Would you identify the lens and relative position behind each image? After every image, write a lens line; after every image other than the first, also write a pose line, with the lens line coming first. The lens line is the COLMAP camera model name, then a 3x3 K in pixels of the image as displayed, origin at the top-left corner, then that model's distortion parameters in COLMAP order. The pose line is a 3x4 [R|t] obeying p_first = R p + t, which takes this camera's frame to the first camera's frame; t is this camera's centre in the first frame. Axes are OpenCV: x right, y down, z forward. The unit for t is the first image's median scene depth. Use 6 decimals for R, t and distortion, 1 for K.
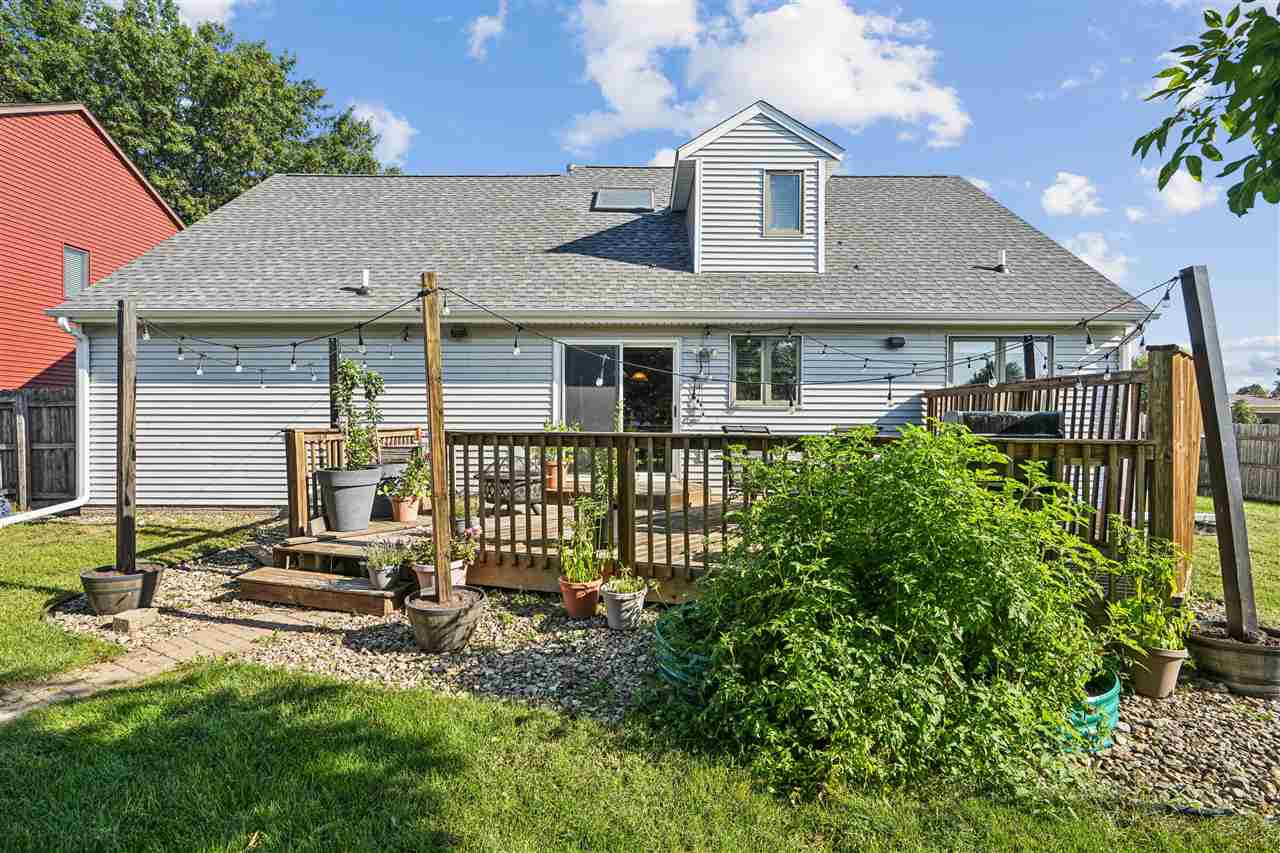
lens RADIAL K [[580.0, 0, 639.4], [0, 580.0, 424.2], [0, 0, 1]] dist [-0.003250, 0.001200]
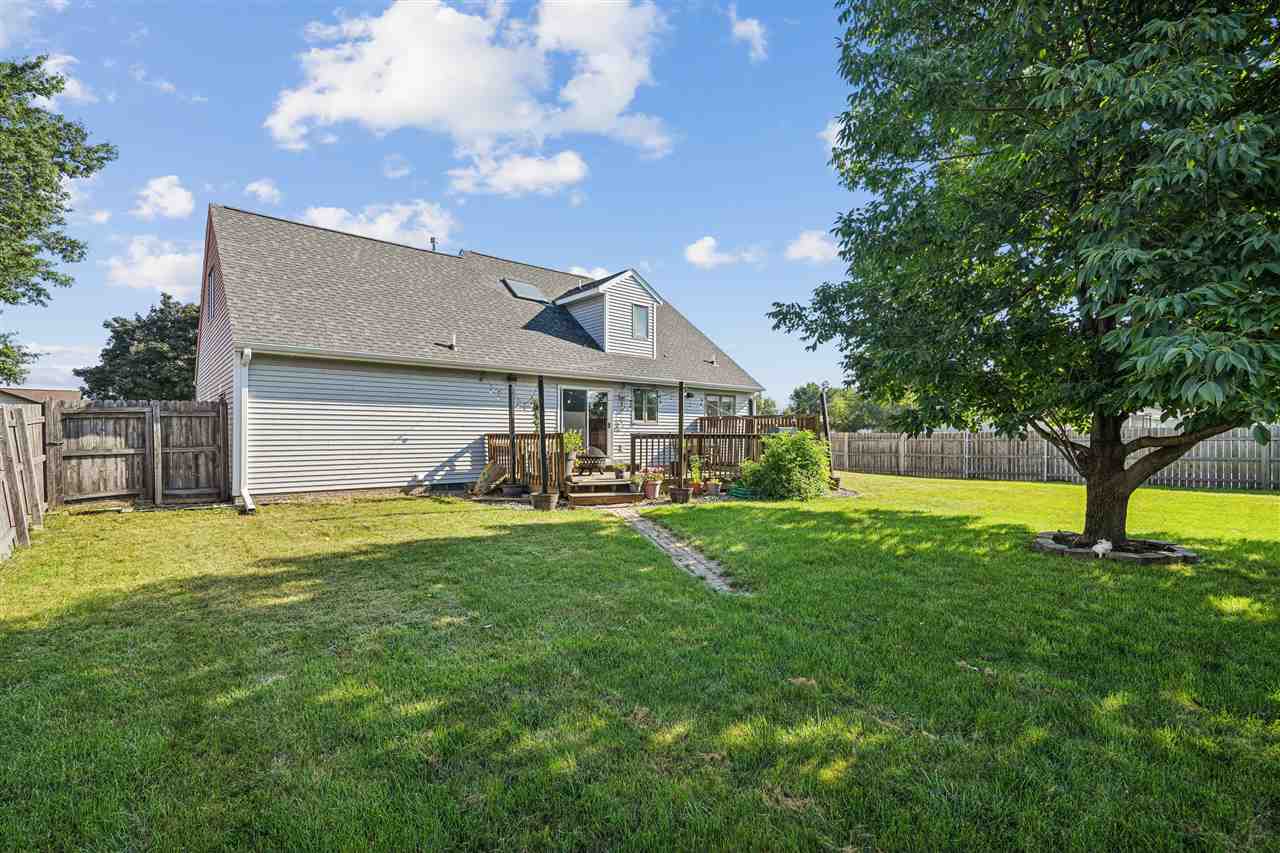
lens RADIAL K [[580.0, 0, 640.5], [0, 580.0, 433.5], [0, 0, 1]] dist [-0.003250, 0.001200]
pose [[0.751955, 0.000499, 0.659214, -1.145579], [0.008079, 0.999918, -0.009972, 0.025343], [-0.659165, 0.012825, 0.751889, -0.530743]]
